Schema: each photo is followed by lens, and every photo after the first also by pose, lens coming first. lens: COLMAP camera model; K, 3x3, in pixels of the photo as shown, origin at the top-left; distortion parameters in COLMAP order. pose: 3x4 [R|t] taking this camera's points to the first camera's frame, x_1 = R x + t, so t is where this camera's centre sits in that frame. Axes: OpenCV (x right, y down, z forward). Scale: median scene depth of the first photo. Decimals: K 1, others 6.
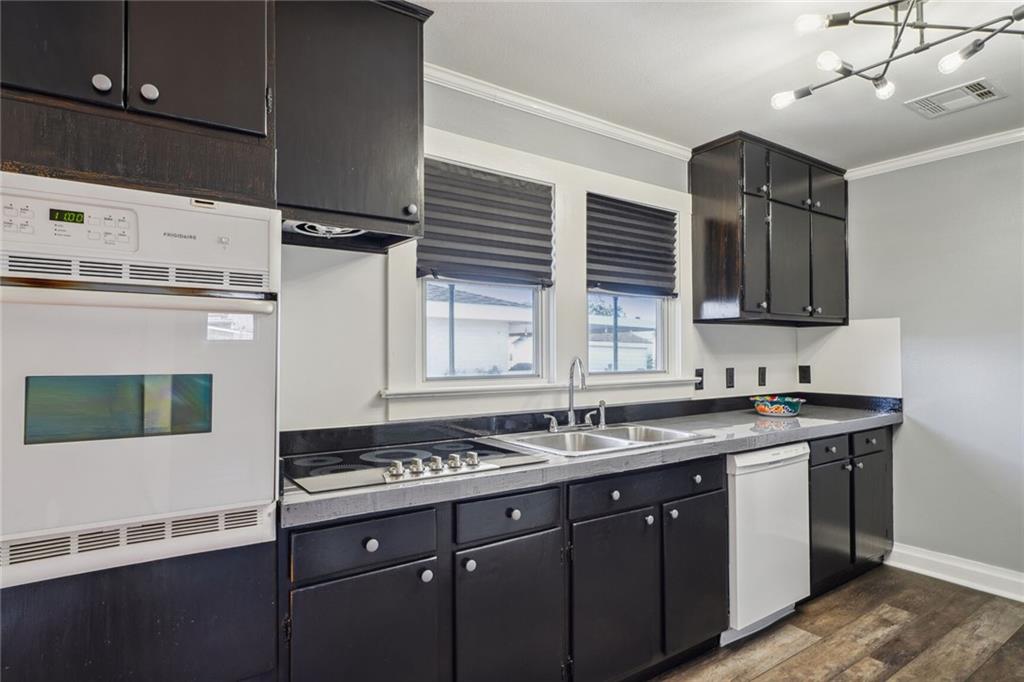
lens RADIAL K [[552.4, 0, 504.1], [0, 552.4, 342.3], [0, 0, 1]] dist [-0.024872, 0.009416]
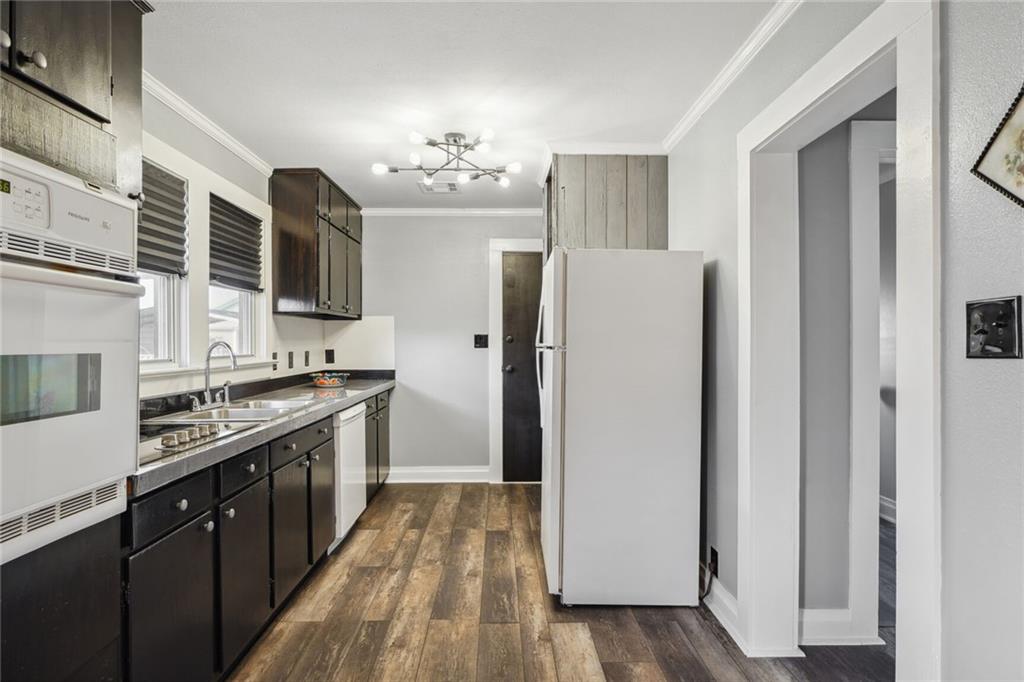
lens RADIAL K [[552.4, 0, 504.5], [0, 552.4, 342.0], [0, 0, 1]] dist [-0.024872, 0.009416]
pose [[0.548564, -0.003110, 0.836103, -0.457636], [-0.010759, 0.999884, 0.010778, 0.007610], [-0.836039, -0.014908, 0.548467, -0.095938]]
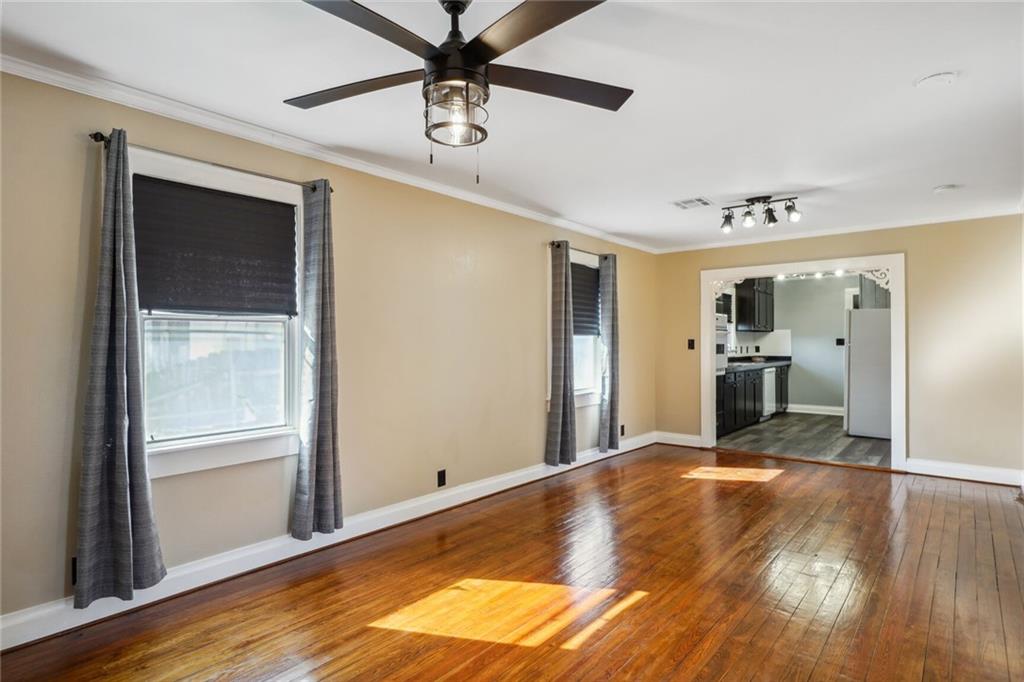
lens RADIAL K [[552.4, 0, 506.0], [0, 552.4, 340.6], [0, 0, 1]] dist [-0.024872, 0.009416]
pose [[0.959554, 0.000213, 0.281523, -2.053562], [-0.003196, 0.999943, 0.010139, -0.012919], [-0.281505, -0.010629, 0.959501, -1.842194]]
